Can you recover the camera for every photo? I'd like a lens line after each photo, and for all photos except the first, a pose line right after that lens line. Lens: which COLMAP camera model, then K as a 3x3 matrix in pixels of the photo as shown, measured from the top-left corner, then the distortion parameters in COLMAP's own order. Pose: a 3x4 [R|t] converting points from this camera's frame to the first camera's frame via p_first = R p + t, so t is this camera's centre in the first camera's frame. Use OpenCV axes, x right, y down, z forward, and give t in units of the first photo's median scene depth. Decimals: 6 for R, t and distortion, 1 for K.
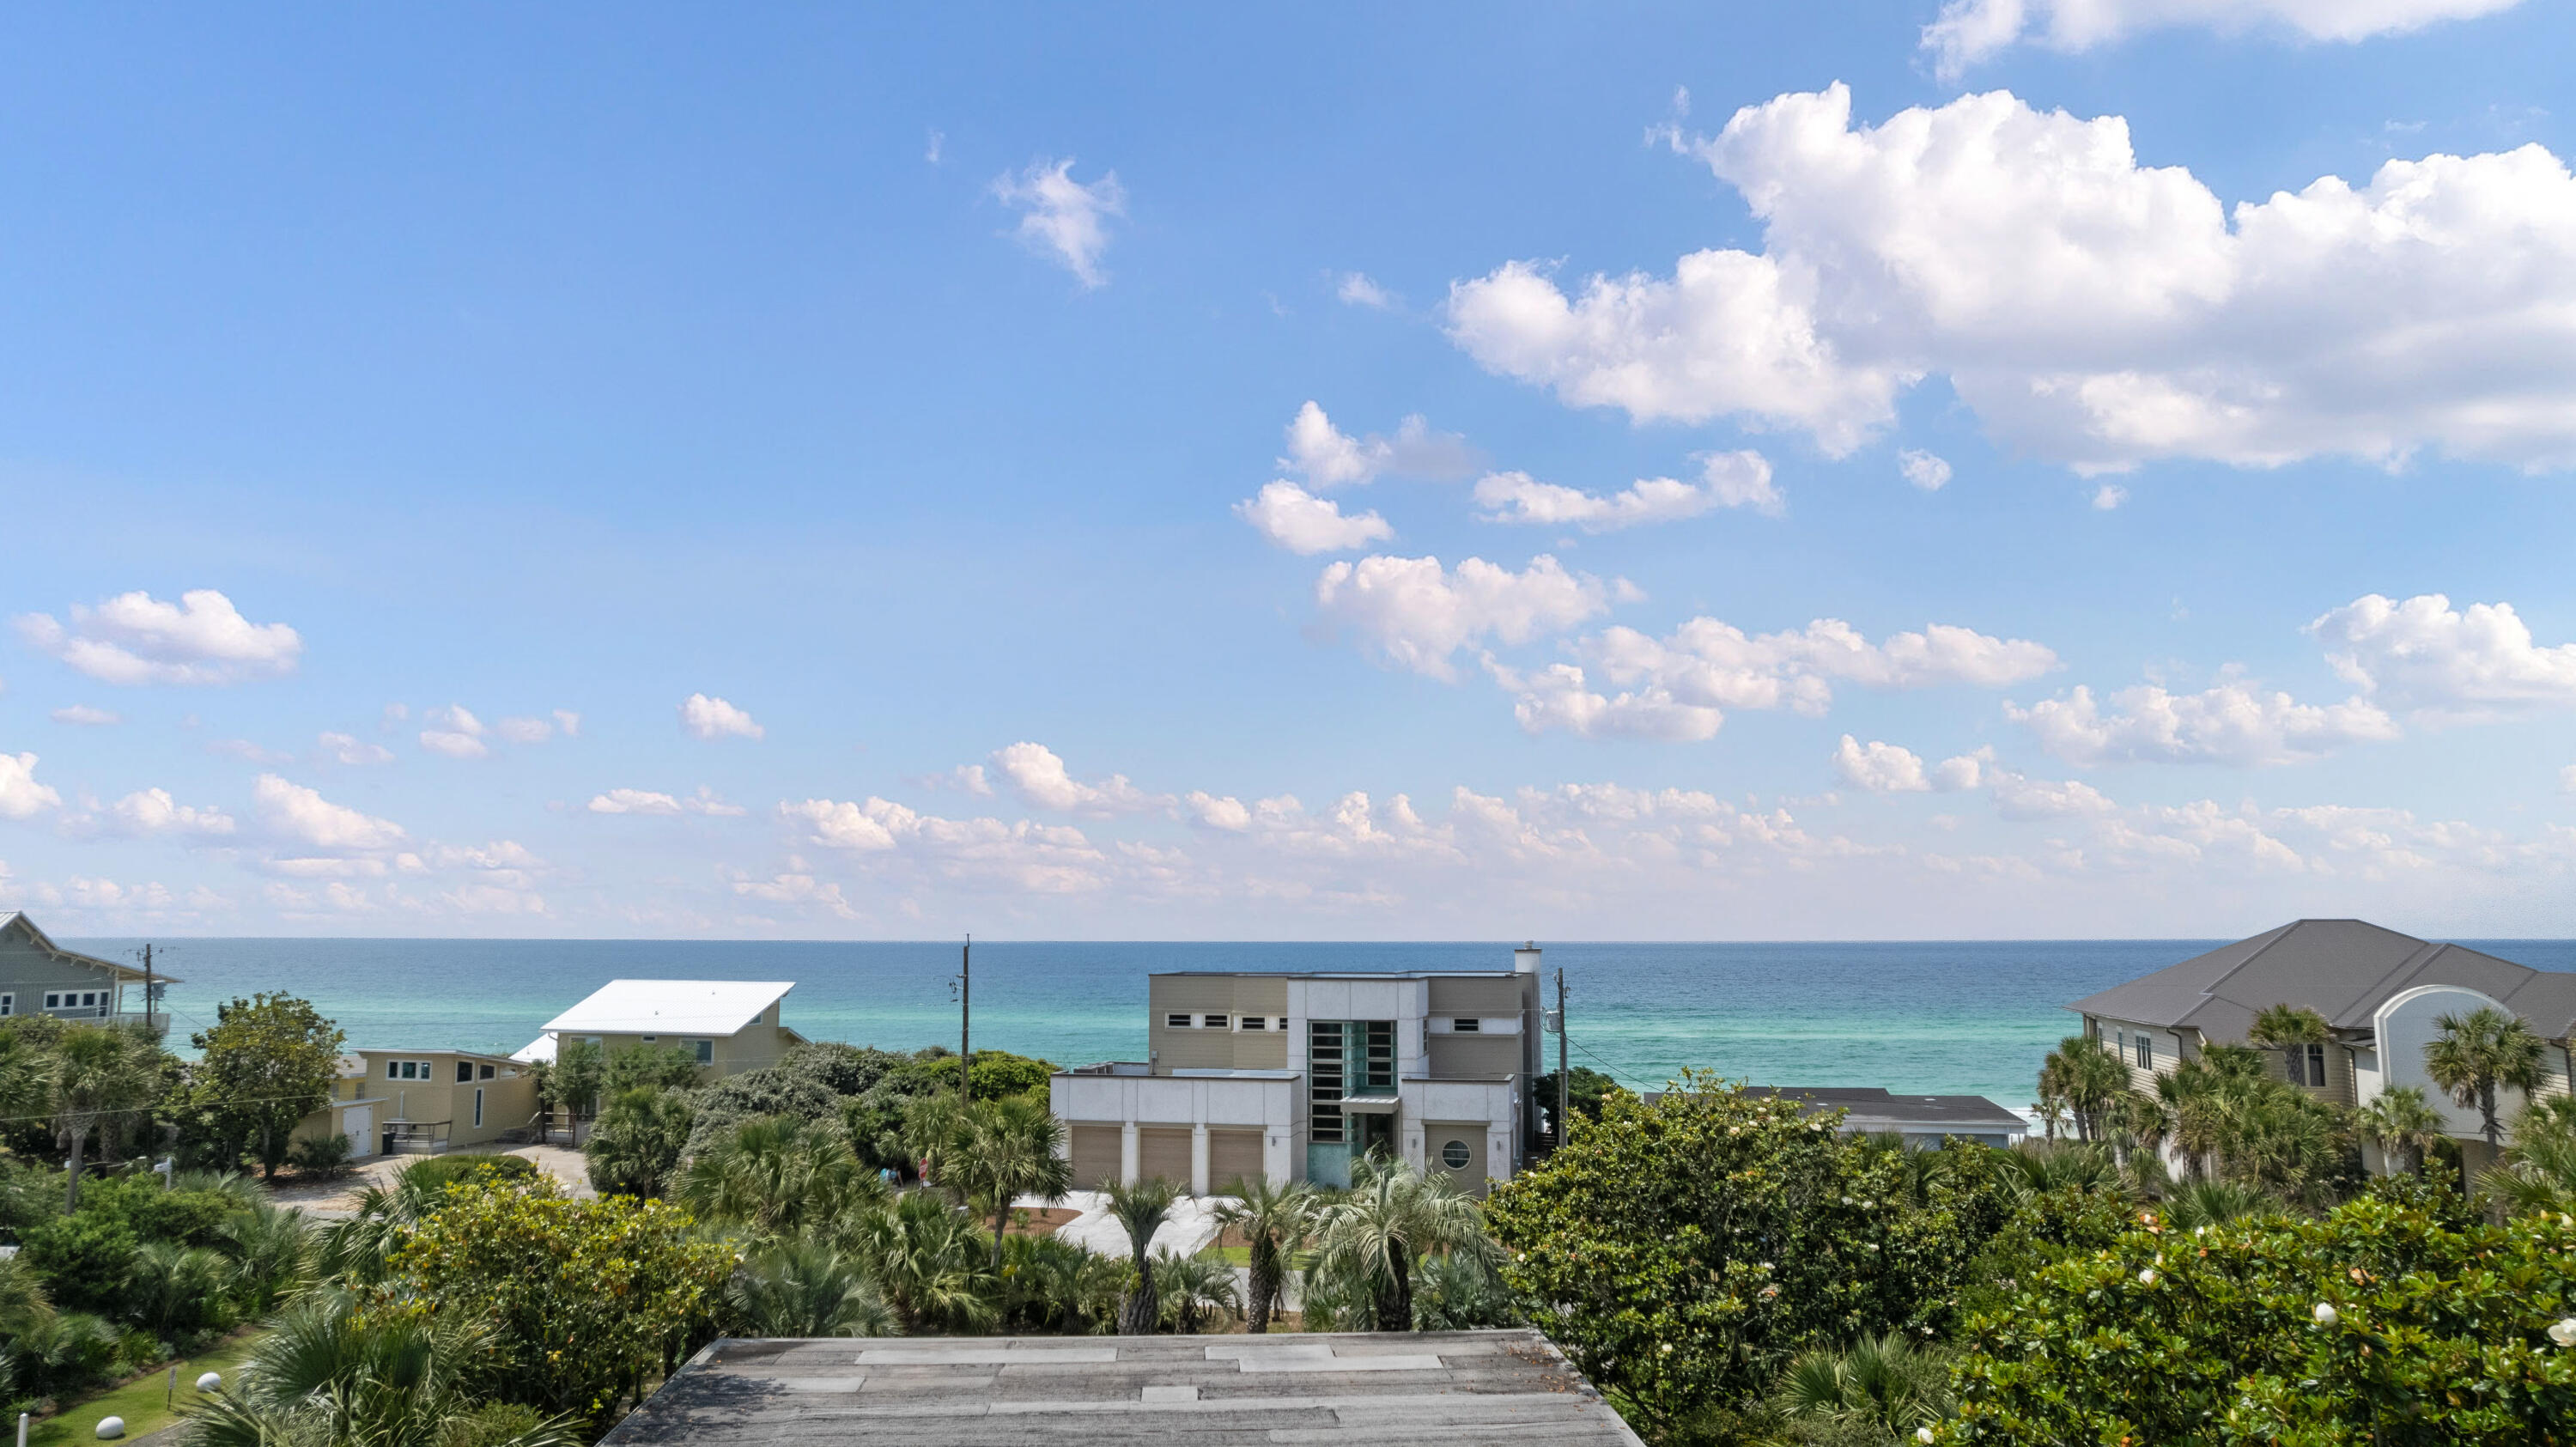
lens RADIAL K [[1994.8, 0, 1282.2], [0, 1994.8, 644.1], [0, 0, 1]] dist [-0.004691, 0.005660]
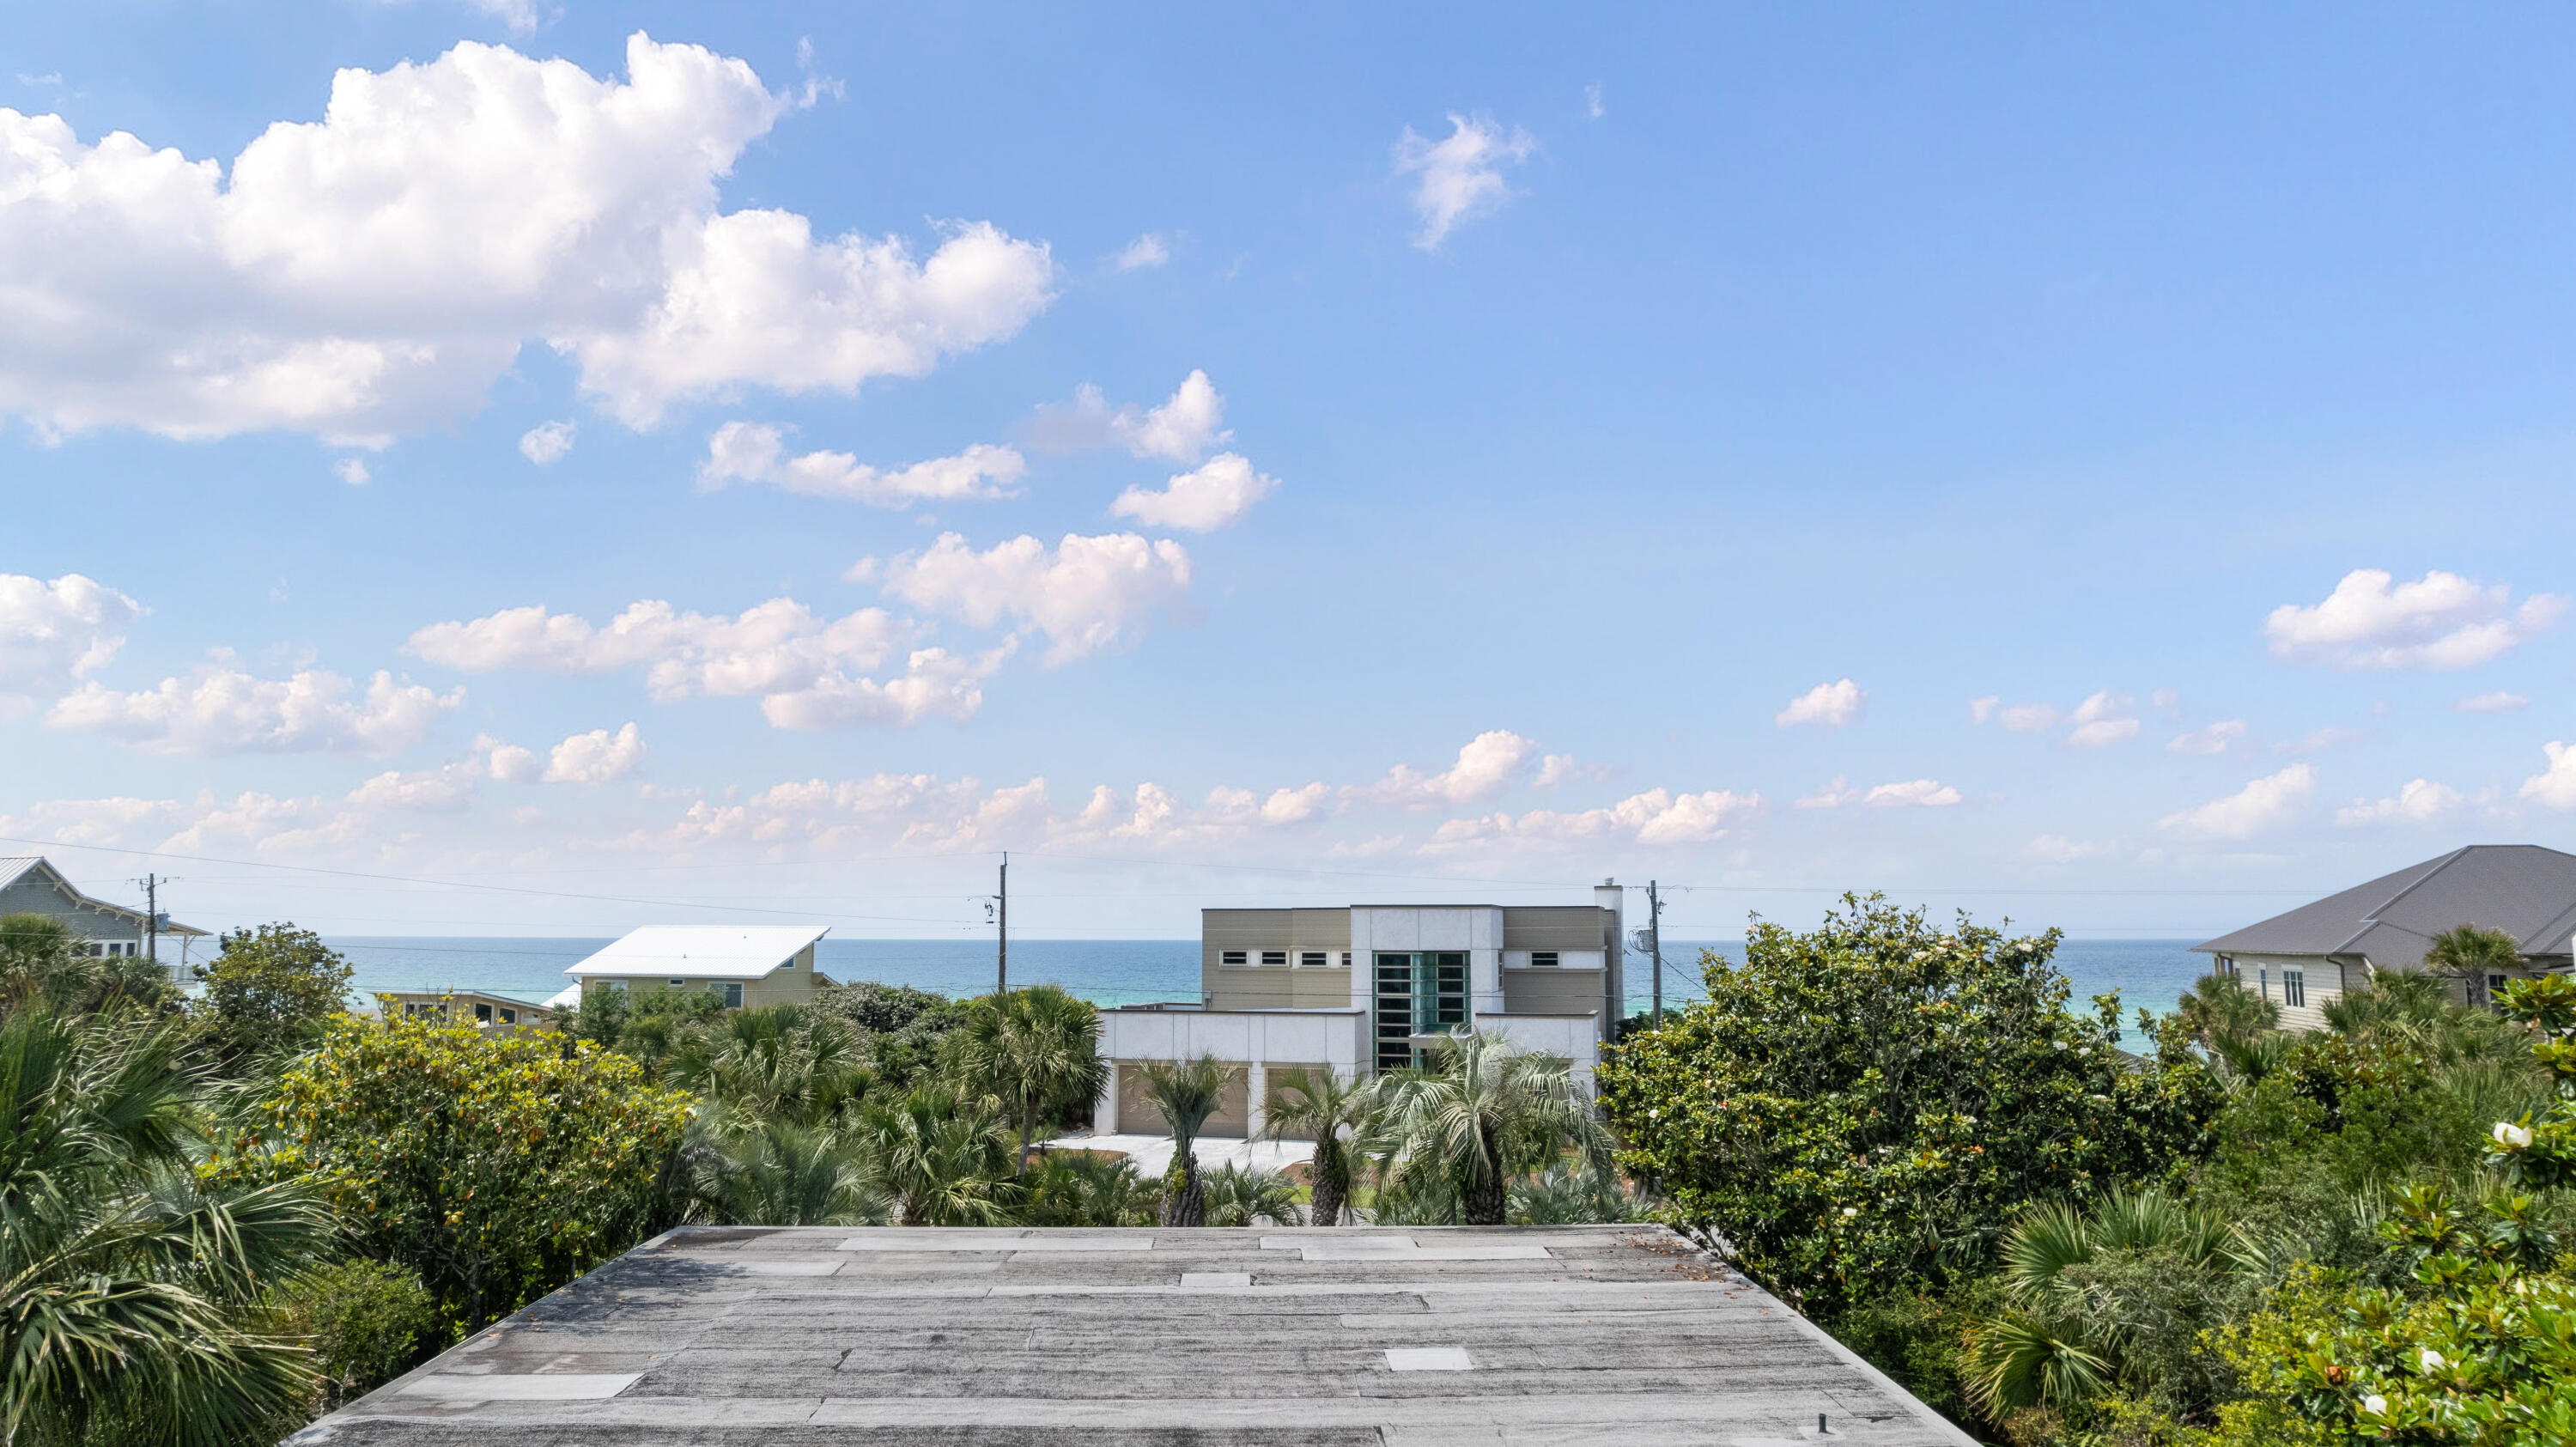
lens RADIAL K [[1680.6, 0, 1266.9], [0, 1680.6, 813.9], [0, 0, 1]] dist [-0.007359, 0.005915]
pose [[0.999226, -0.005302, -0.038973, -0.007577], [0.004737, 0.999883, -0.014576, 0.183911], [0.039046, 0.014380, 0.999134, 0.297161]]
